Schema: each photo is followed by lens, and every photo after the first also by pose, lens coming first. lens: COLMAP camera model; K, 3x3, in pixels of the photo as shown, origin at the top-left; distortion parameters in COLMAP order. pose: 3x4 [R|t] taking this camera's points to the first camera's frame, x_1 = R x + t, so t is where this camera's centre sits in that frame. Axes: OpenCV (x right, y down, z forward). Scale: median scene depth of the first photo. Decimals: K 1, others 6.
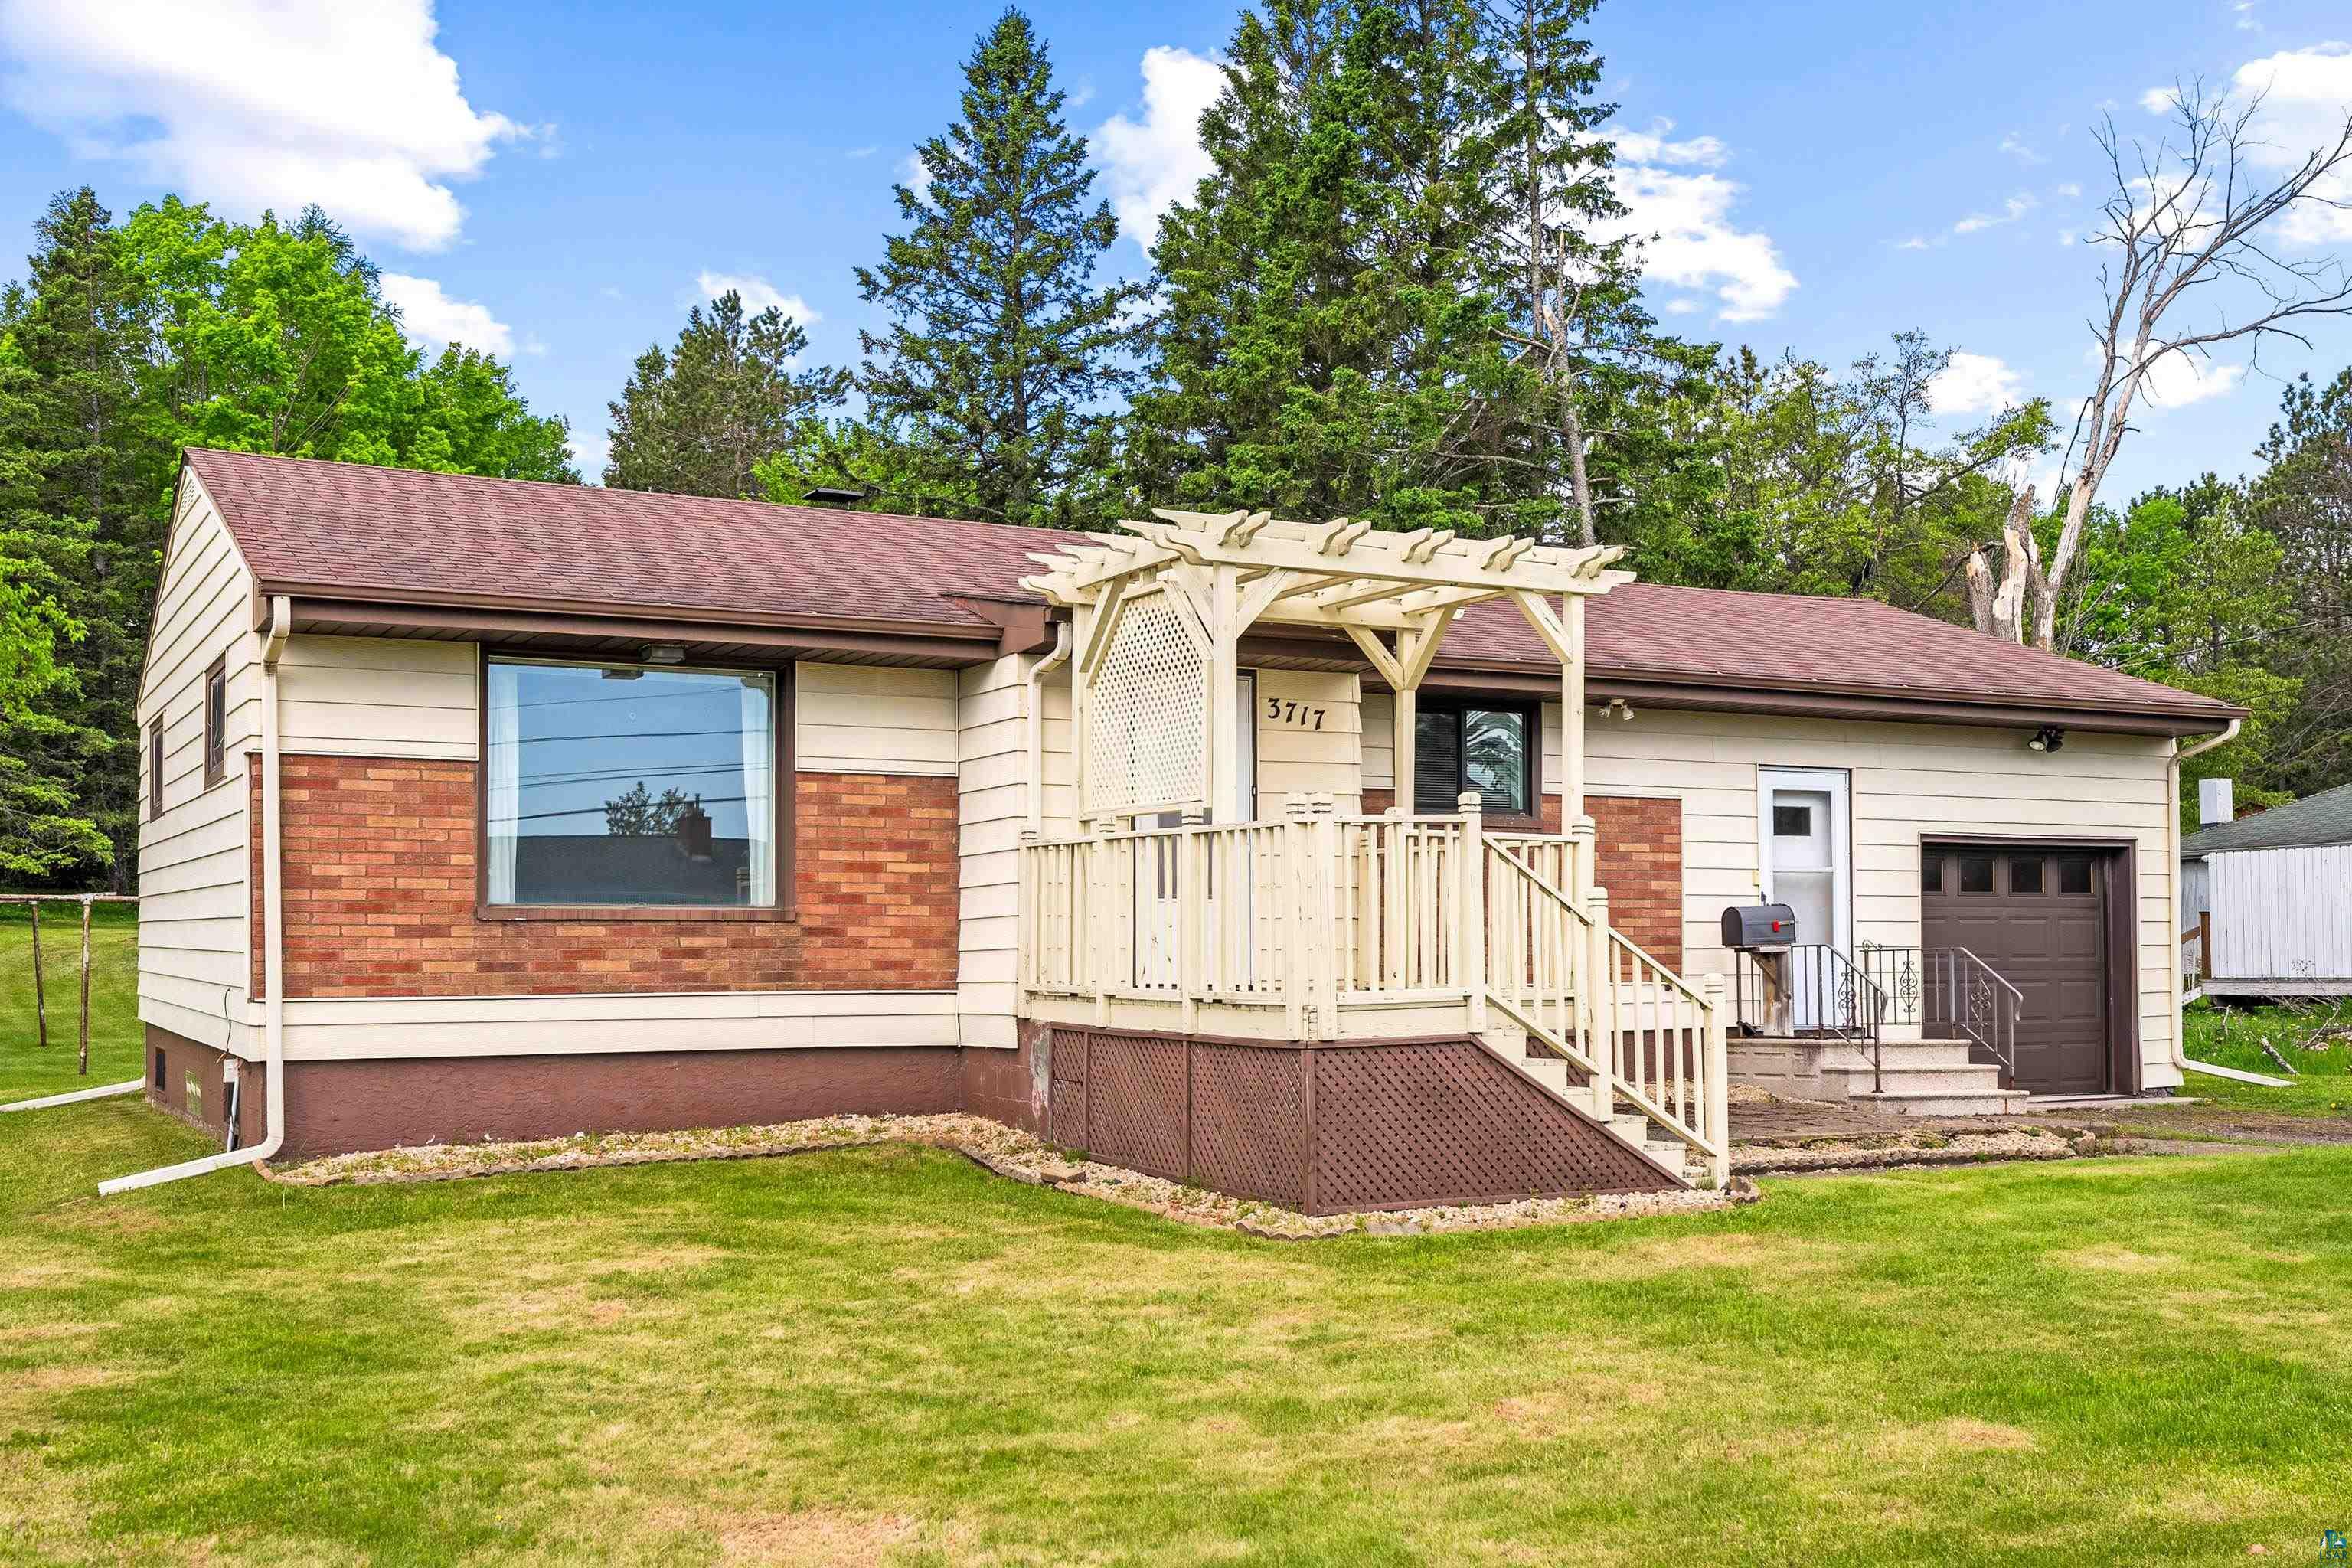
lens RADIAL K [[2368.6, 0, 1170.9], [0, 2368.6, 886.6], [0, 0, 1]] dist [0.003755, 0.002968]
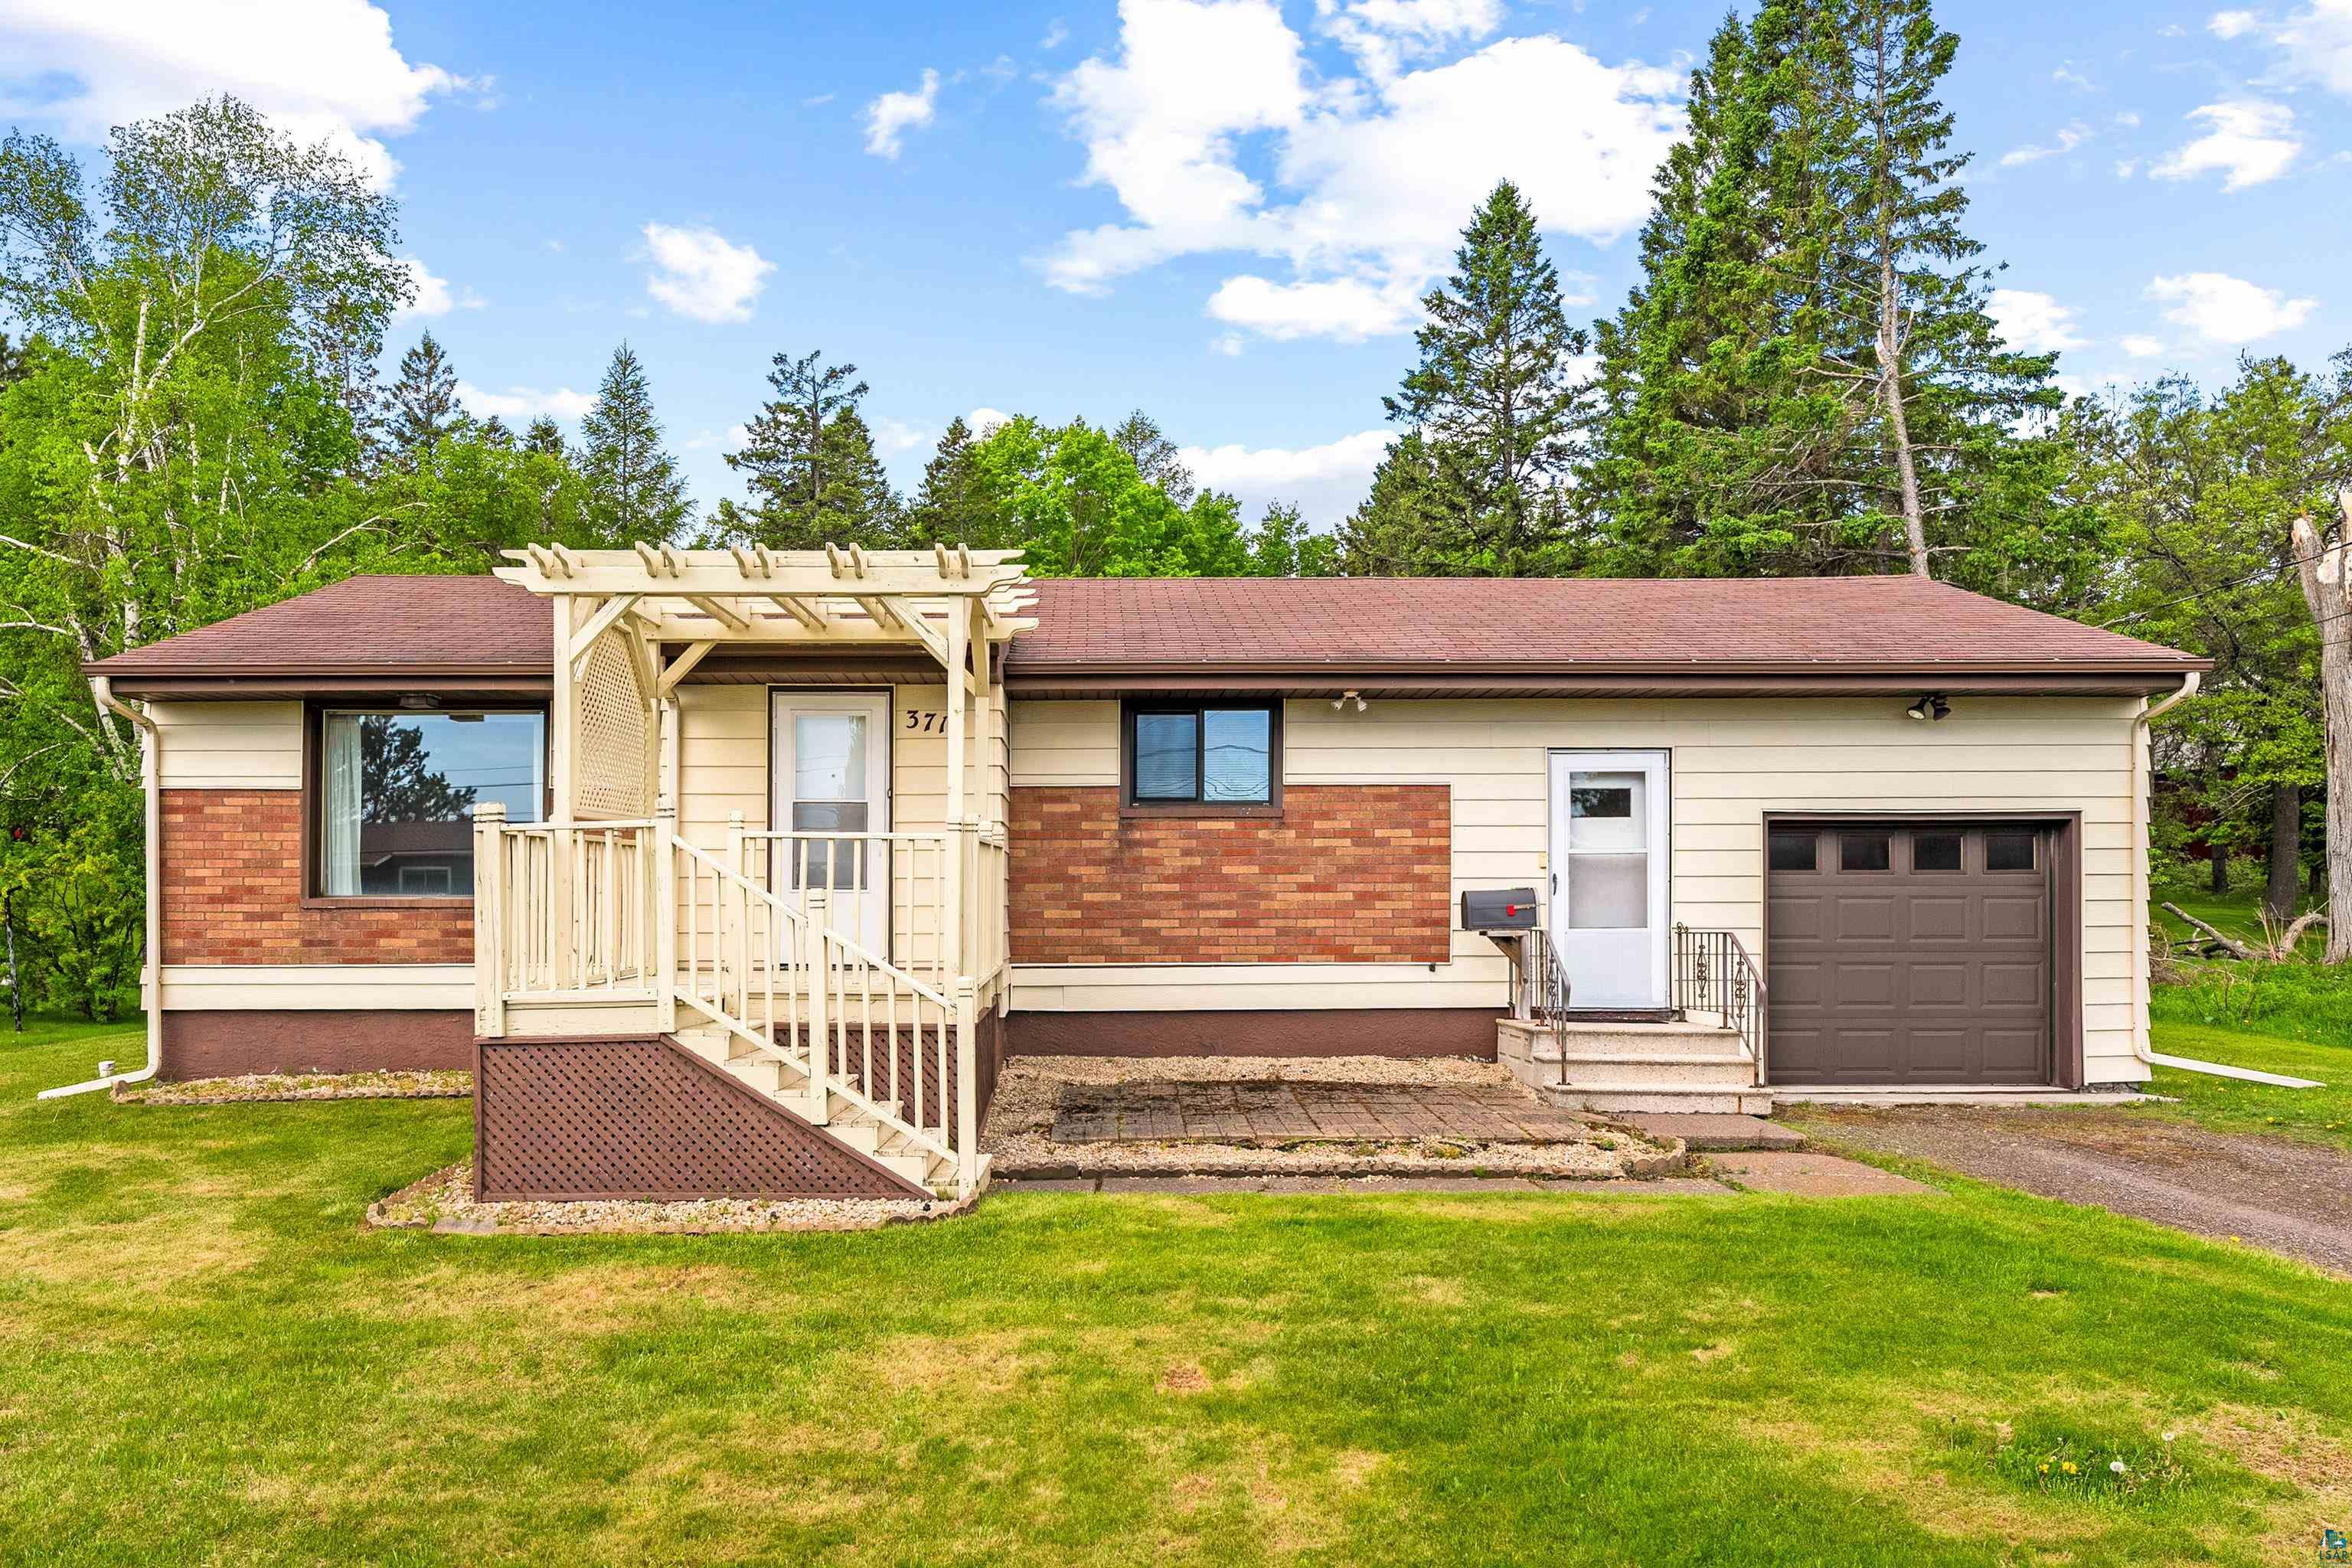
lens RADIAL K [[1597.5, 0, 1114.8], [0, 1597.5, 880.7], [0, 0, 1]] dist [-0.004355, 0.000622]
pose [[0.885990, -0.002072, -0.463699, 0.400108], [0.011473, 0.999782, 0.017454, -0.008920], [0.463562, -0.020784, 0.885821, 0.309904]]
